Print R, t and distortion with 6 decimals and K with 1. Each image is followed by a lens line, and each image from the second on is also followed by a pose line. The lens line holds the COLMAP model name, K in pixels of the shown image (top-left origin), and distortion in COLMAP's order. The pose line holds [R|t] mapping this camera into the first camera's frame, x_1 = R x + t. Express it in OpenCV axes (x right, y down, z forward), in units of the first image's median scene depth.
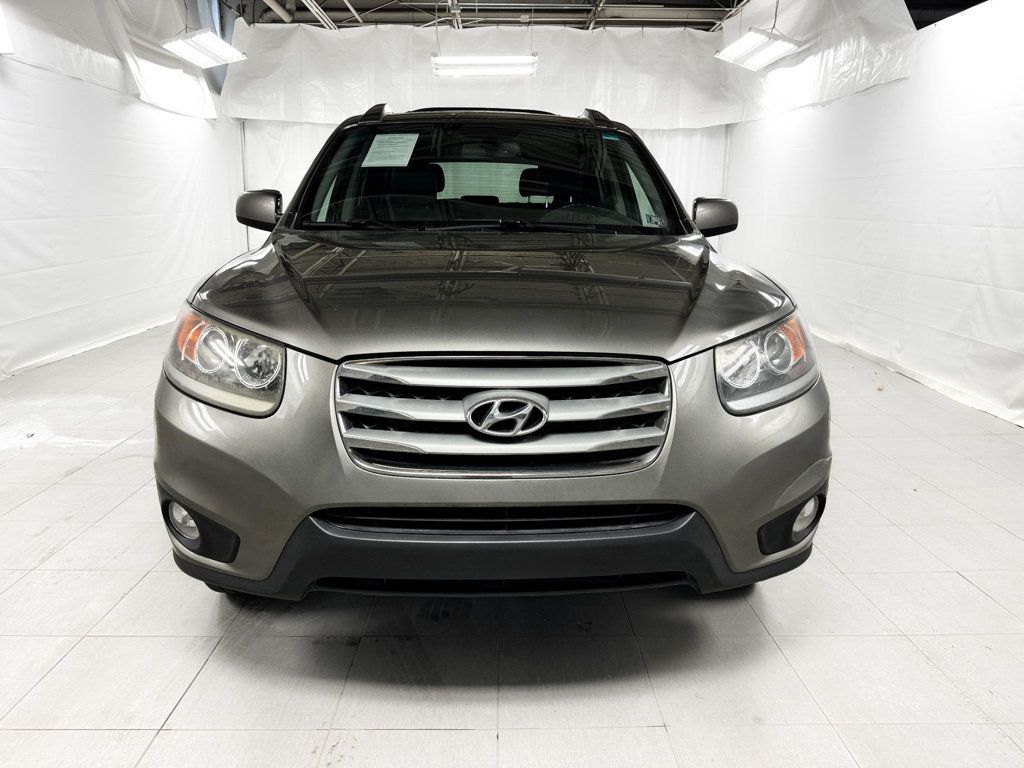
lens RADIAL K [[727.1, 0, 508.3], [0, 727.1, 389.4], [0, 0, 1]] dist [0.002935, -0.022205]
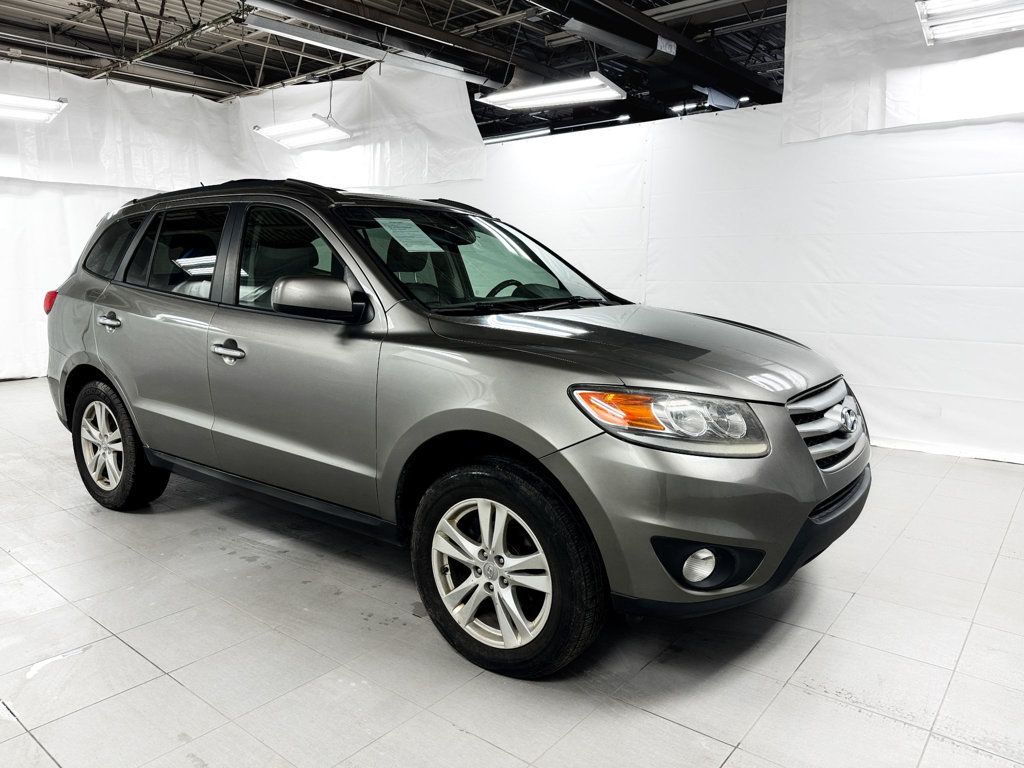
lens RADIAL K [[727.1, 0, 512.5], [0, 727.1, 379.2], [0, 0, 1]] dist [0.002935, -0.022205]
pose [[0.638035, -0.121236, 0.760403, -0.282809], [0.186804, 0.982397, -0.000112, -0.032004], [-0.747004, 0.142117, 0.649452, 0.080860]]
